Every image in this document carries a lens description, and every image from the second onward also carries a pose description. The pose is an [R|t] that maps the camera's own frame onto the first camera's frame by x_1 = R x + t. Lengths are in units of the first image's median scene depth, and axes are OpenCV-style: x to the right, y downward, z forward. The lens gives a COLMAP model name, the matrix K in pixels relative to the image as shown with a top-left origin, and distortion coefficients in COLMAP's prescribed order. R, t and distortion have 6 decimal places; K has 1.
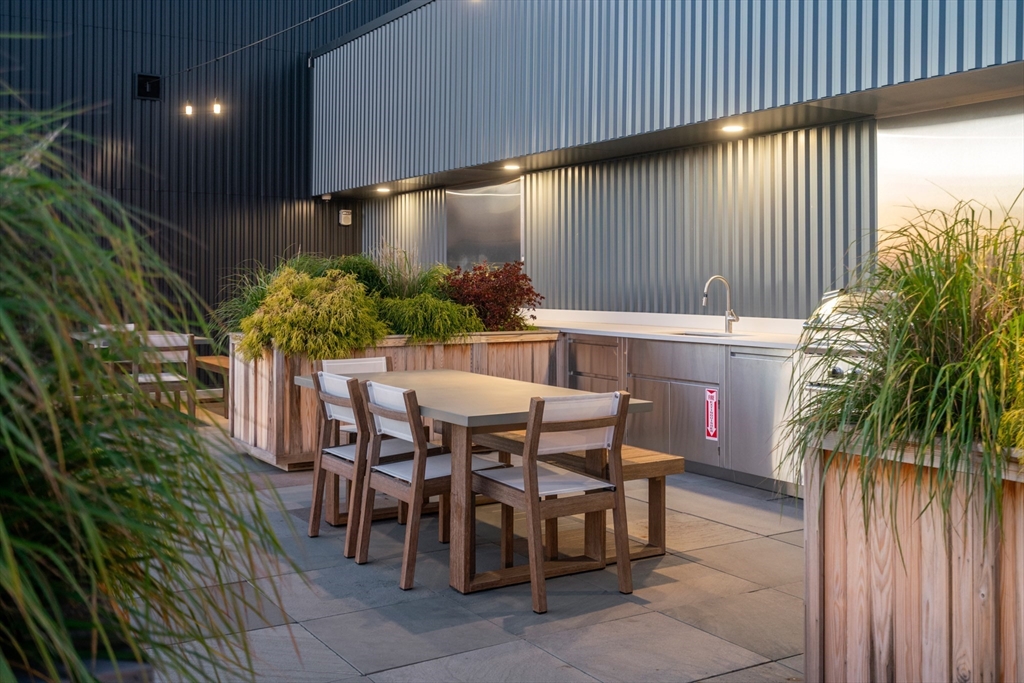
lens RADIAL K [[970.9, 0, 512.0], [0, 970.9, 341.5], [0, 0, 1]] dist [-0.012132, -0.007938]
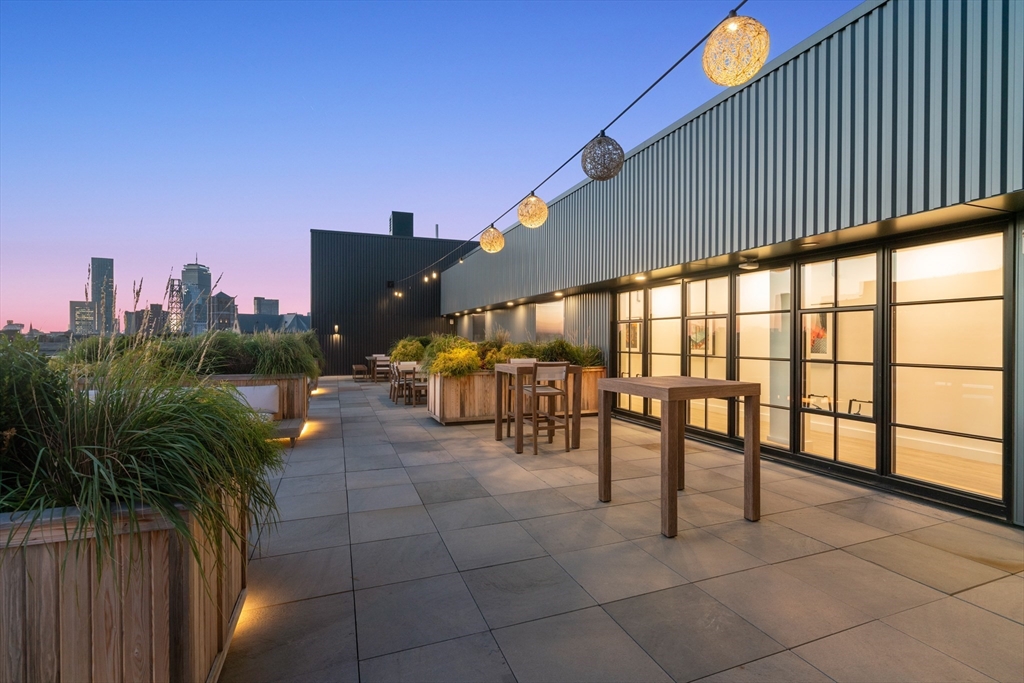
lens RADIAL K [[470.8, 0, 512.0], [0, 470.8, 341.5], [0, 0, 1]] dist [-0.002546, 0.000048]
pose [[0.980081, -0.005125, -0.198534, 0.145704], [-0.006922, 0.998178, -0.059938, 0.011380], [0.198479, 0.060118, 0.978260, -0.201871]]
